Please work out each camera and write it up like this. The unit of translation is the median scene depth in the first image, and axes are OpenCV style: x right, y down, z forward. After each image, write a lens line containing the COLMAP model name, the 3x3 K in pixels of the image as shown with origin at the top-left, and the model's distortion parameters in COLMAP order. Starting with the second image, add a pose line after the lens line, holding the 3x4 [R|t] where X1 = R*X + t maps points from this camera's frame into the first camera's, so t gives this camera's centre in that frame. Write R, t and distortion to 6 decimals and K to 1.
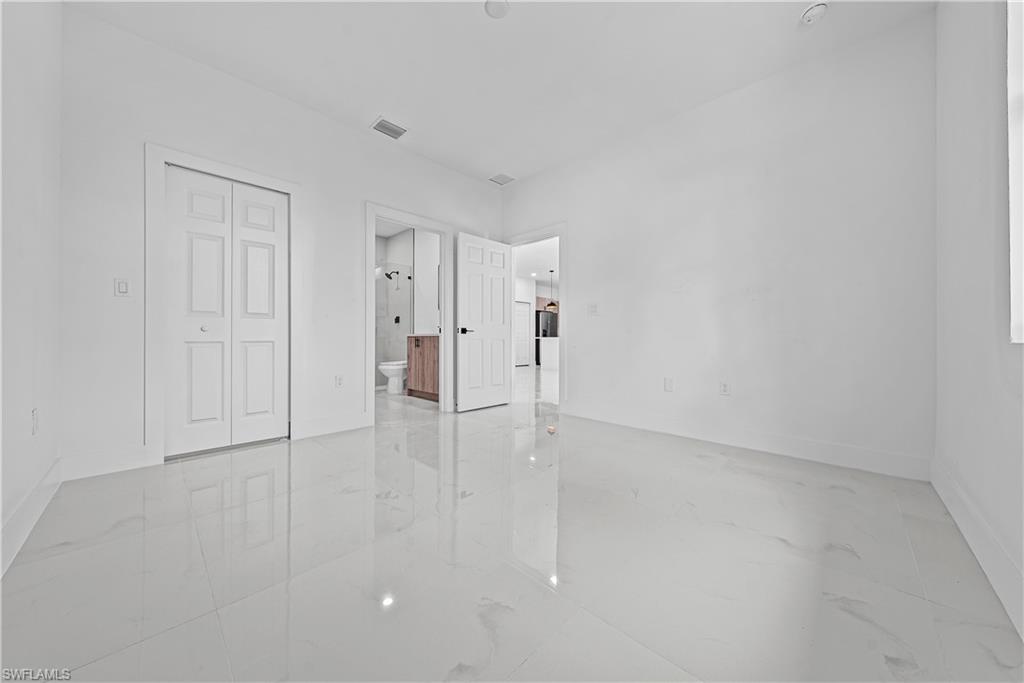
lens RADIAL K [[350.4, 0, 513.1], [0, 350.4, 339.4], [0, 0, 1]] dist [-0.000533, -0.000059]
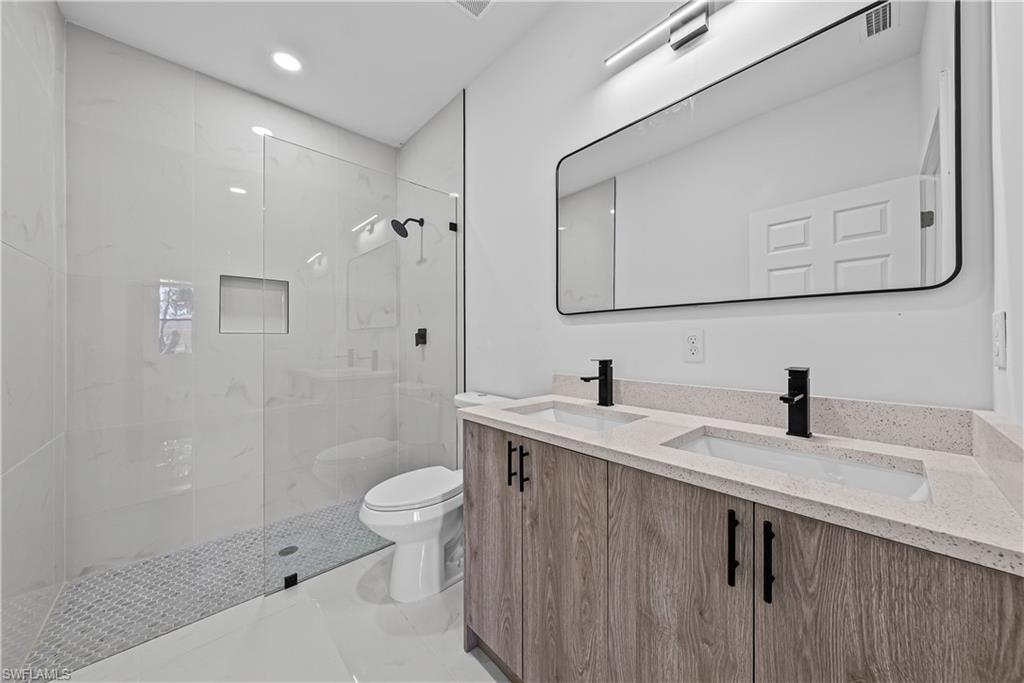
lens RADIAL K [[350.4, 0, 513.1], [0, 350.4, 339.4], [0, 0, 1]] dist [-0.000533, -0.000059]
pose [[0.998770, -0.001752, -0.049548, -0.210954], [0.001726, 0.999998, -0.000568, -0.054475], [0.049549, 0.000482, 0.998772, 0.620266]]
